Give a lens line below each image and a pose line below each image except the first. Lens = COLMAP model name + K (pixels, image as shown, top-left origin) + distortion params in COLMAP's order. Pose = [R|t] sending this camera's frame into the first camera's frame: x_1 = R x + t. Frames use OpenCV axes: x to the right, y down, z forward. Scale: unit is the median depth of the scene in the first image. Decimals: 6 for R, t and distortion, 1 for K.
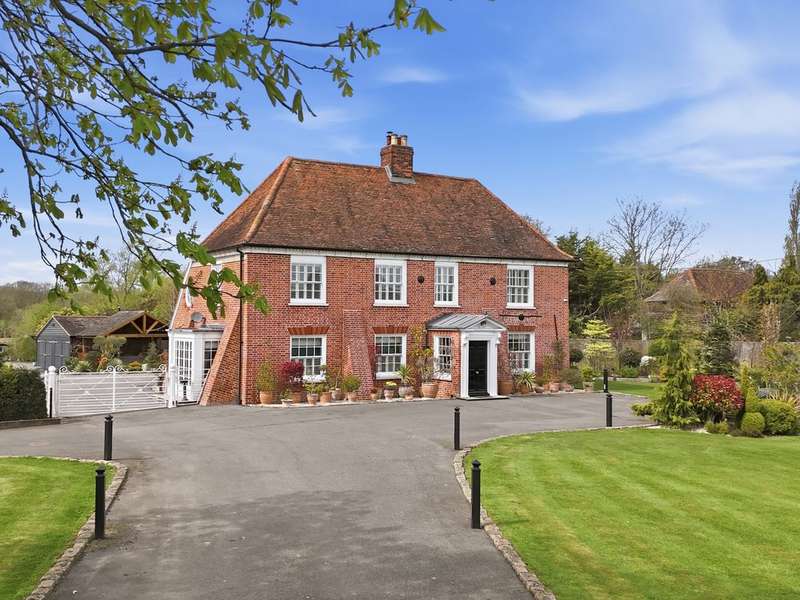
lens RADIAL K [[825.3, 0, 398.9], [0, 825.3, 296.8], [0, 0, 1]] dist [0.025352, 0.000000]
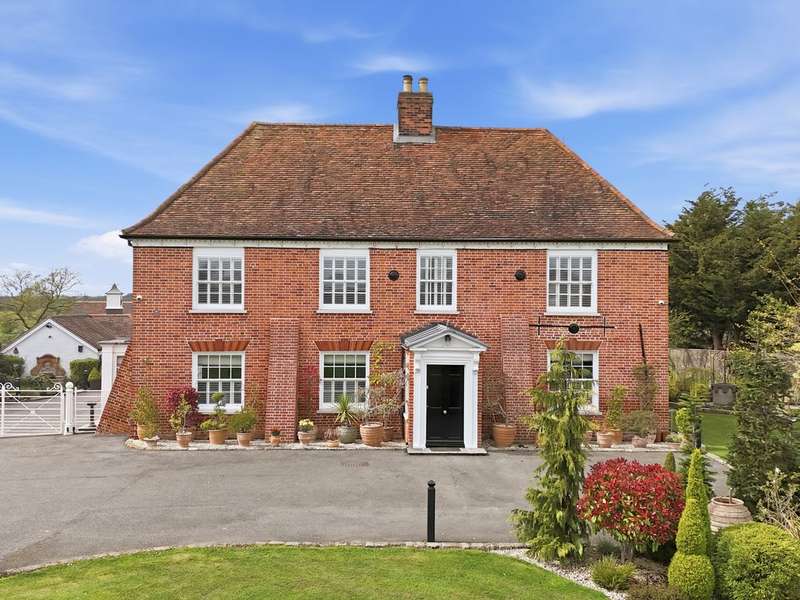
lens RADIAL K [[825.3, 0, 400.7], [0, 825.3, 305.4], [0, 0, 1]] dist [0.025352, 0.000000]
pose [[0.876814, -0.000804, -0.480829, 0.377210], [0.010047, 0.999811, 0.016649, -0.006858], [0.480725, -0.019429, 0.876656, 0.381417]]
